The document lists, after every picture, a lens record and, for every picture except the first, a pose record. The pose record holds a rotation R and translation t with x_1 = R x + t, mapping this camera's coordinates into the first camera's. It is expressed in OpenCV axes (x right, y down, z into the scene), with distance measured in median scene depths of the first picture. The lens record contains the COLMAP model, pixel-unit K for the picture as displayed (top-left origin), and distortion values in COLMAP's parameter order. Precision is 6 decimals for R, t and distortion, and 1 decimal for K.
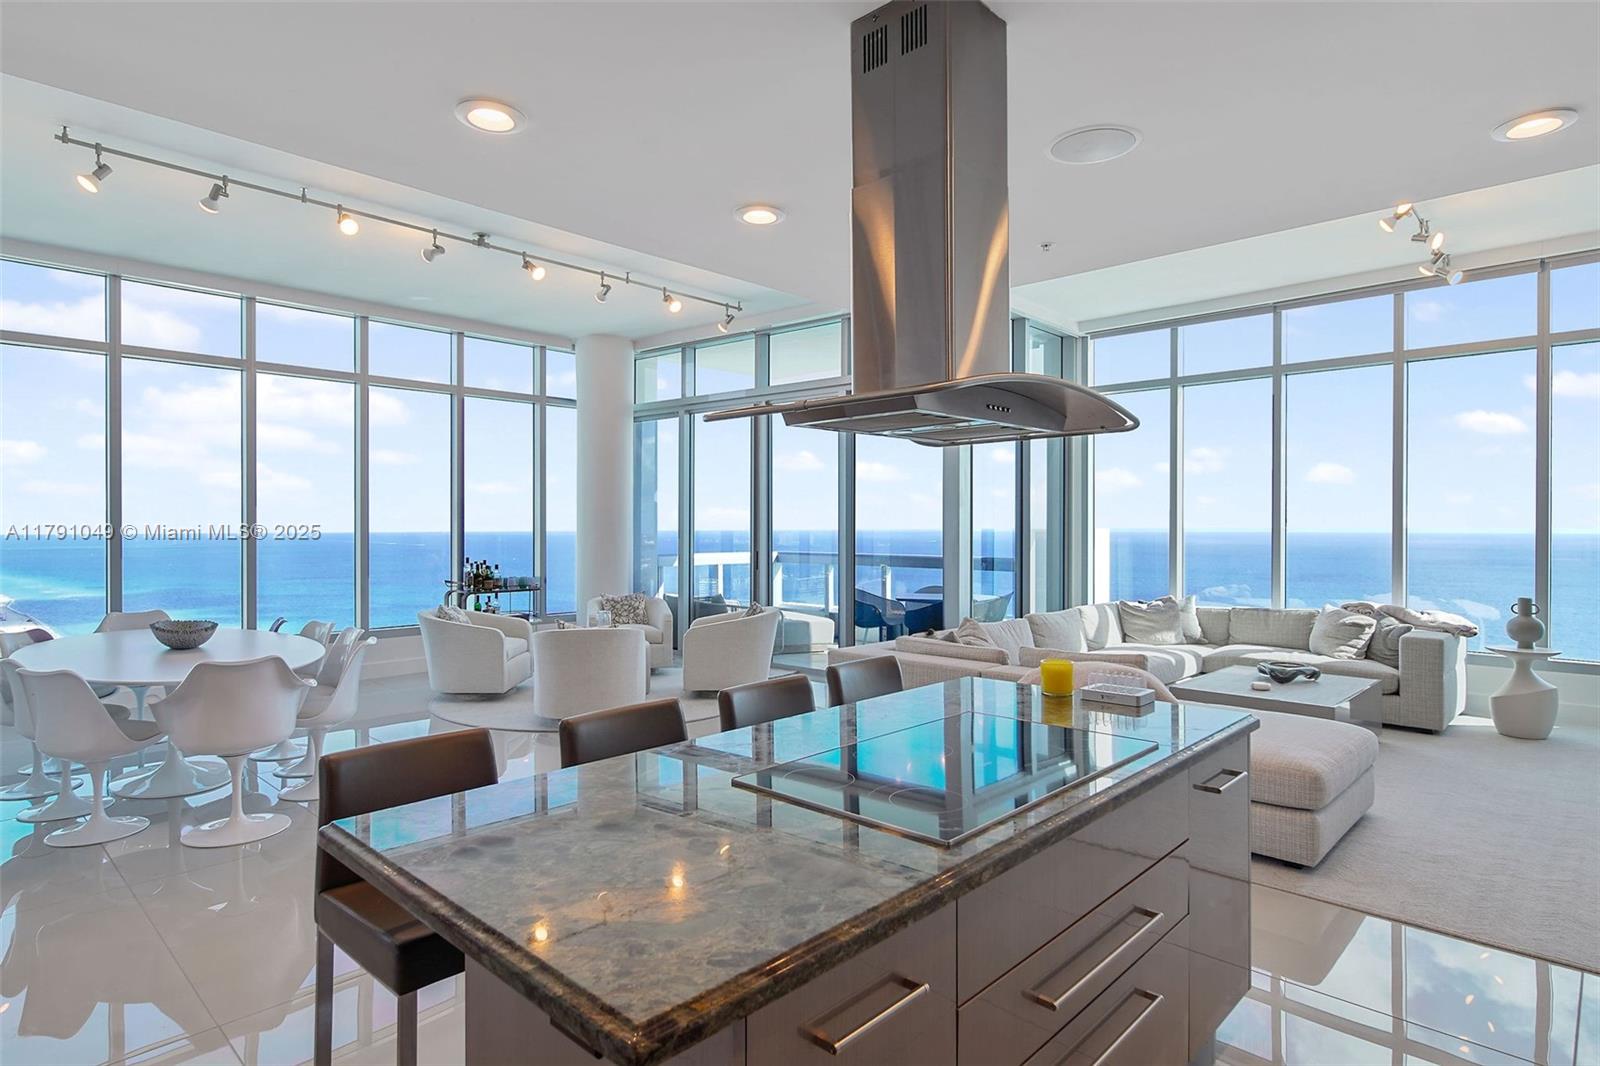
lens RADIAL K [[870.8, 0, 790.1], [0, 870.8, 520.5], [0, 0, 1]] dist [-0.003167, 0.001563]
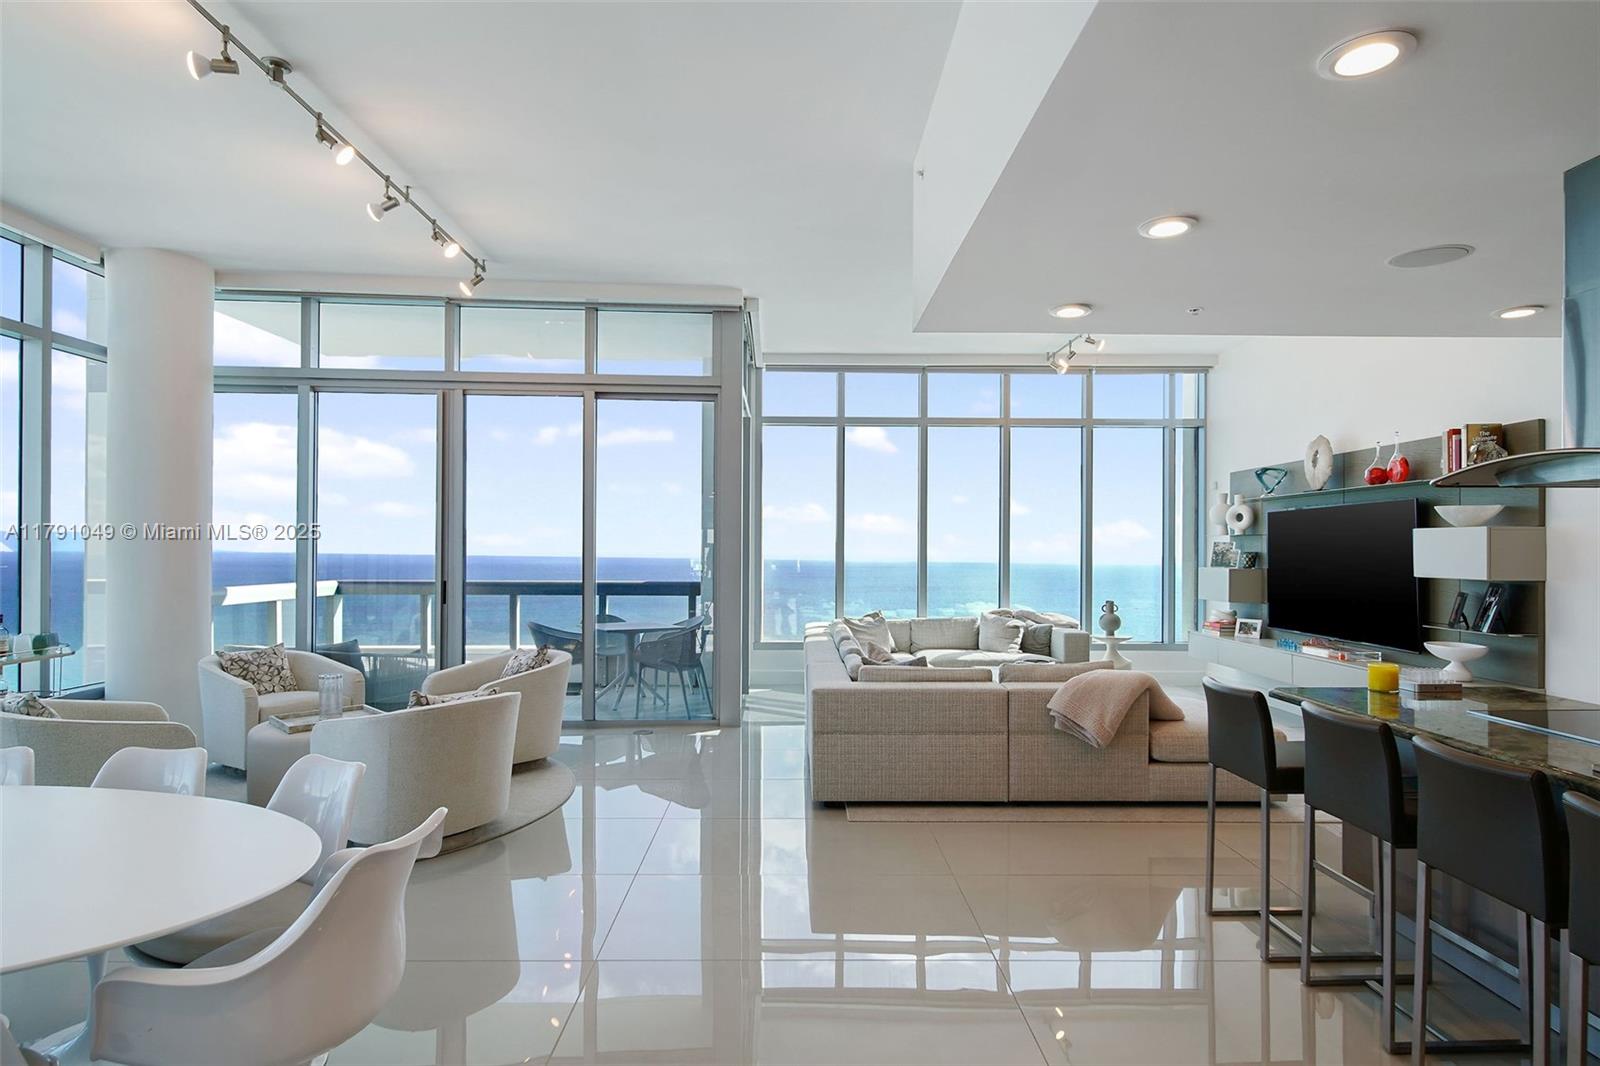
lens RADIAL K [[870.8, 0, 796.9], [0, 870.8, 541.6], [0, 0, 1]] dist [-0.003167, 0.001563]
pose [[0.710562, 0.008392, 0.703585, -0.376073], [-0.008148, 0.999960, -0.003698, 0.000745], [-0.703587, -0.003105, 0.710602, 0.234528]]
